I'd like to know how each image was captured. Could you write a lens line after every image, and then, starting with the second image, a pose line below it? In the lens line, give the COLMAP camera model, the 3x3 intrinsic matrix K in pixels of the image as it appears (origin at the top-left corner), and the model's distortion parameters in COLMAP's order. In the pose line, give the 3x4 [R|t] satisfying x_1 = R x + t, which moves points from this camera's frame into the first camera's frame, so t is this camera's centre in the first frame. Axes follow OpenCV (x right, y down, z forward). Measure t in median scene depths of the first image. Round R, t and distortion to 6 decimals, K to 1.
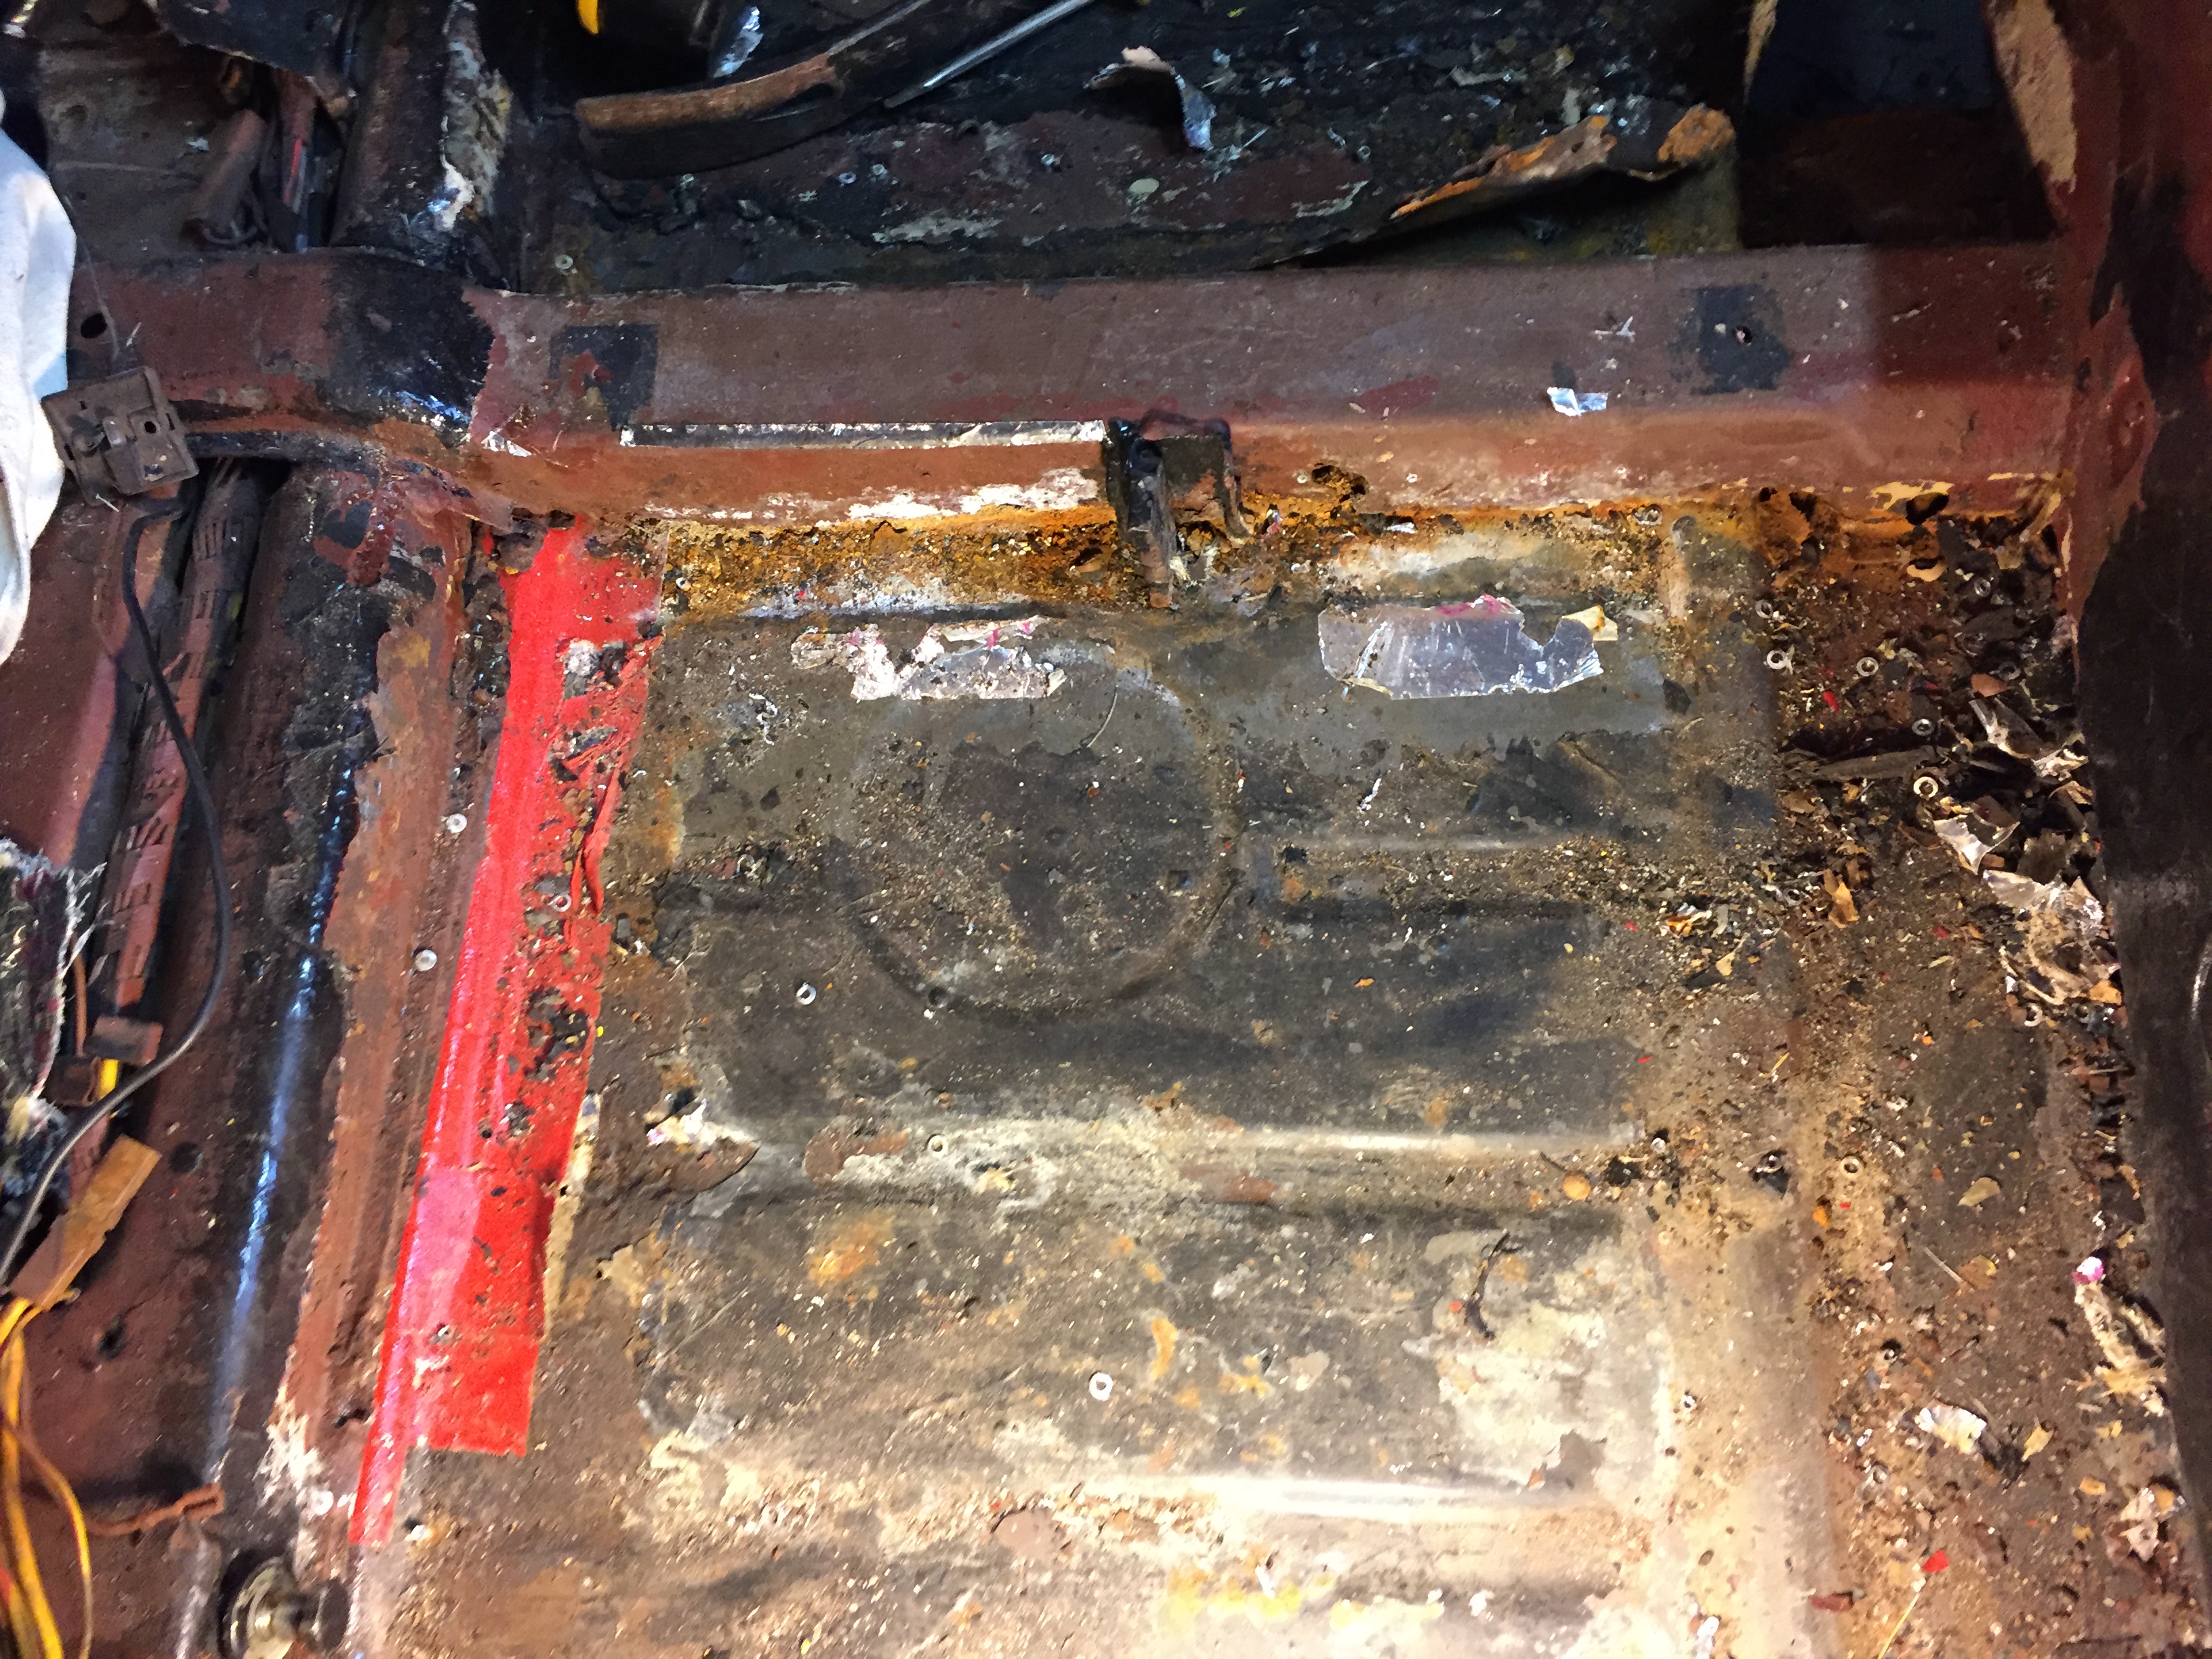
lens RADIAL K [[1860.0, 0, 1097.0], [0, 1860.0, 829.6], [0, 0, 1]] dist [0.026831, -0.007639]
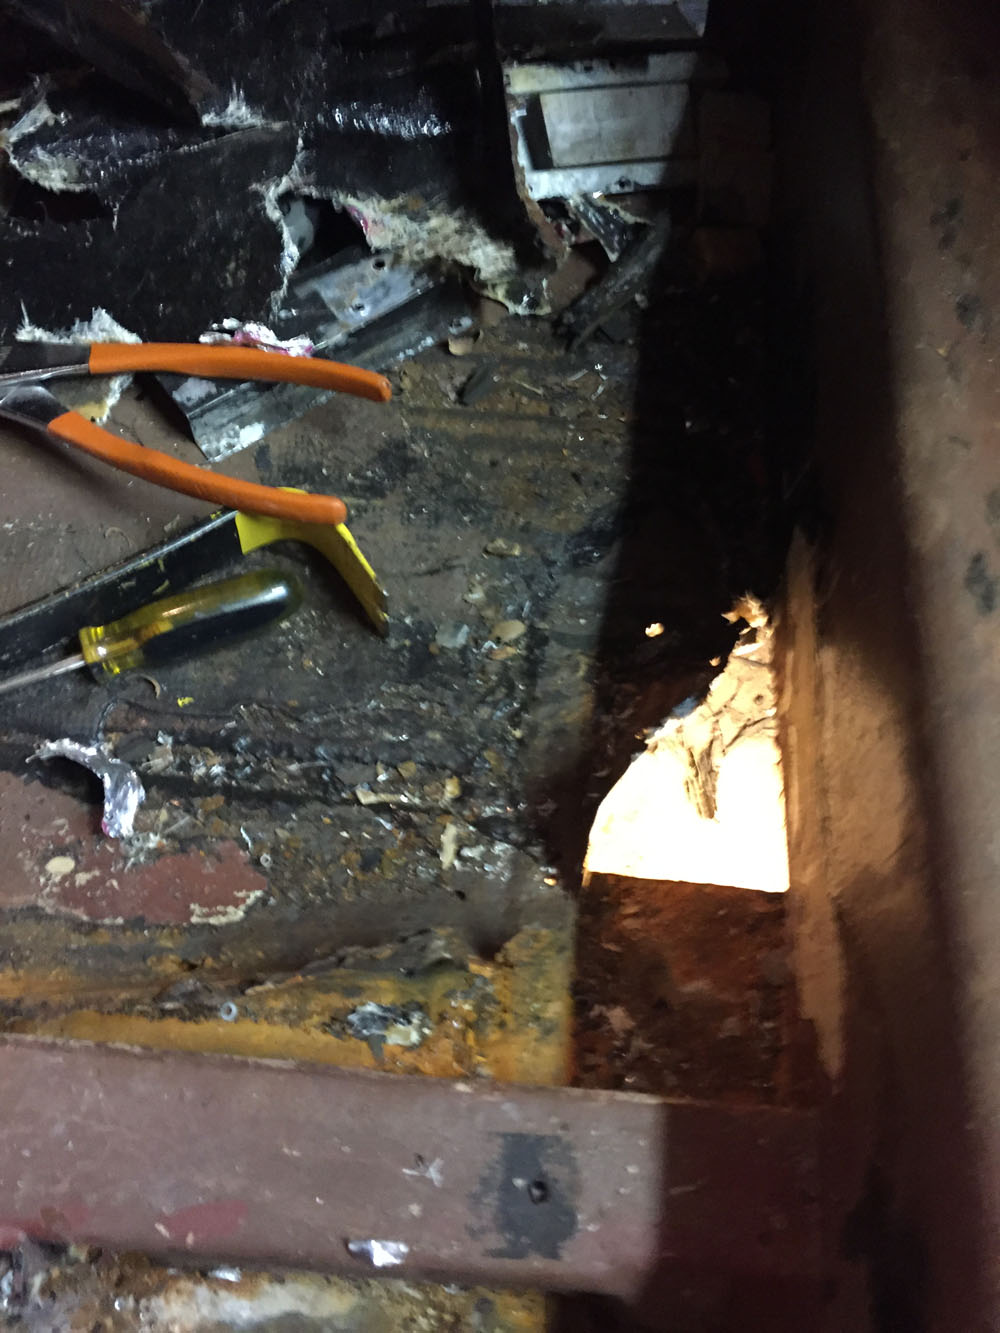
lens RADIAL K [[1120.9, 0, 504.9], [0, 1120.9, 667.2], [0, 0, 1]] dist [0.026831, -0.007639]
pose [[0.976706, 0.131454, 0.169602, 0.154224], [-0.110219, 0.985488, -0.129097, -0.407575], [-0.184111, 0.107397, 0.977020, 0.297873]]
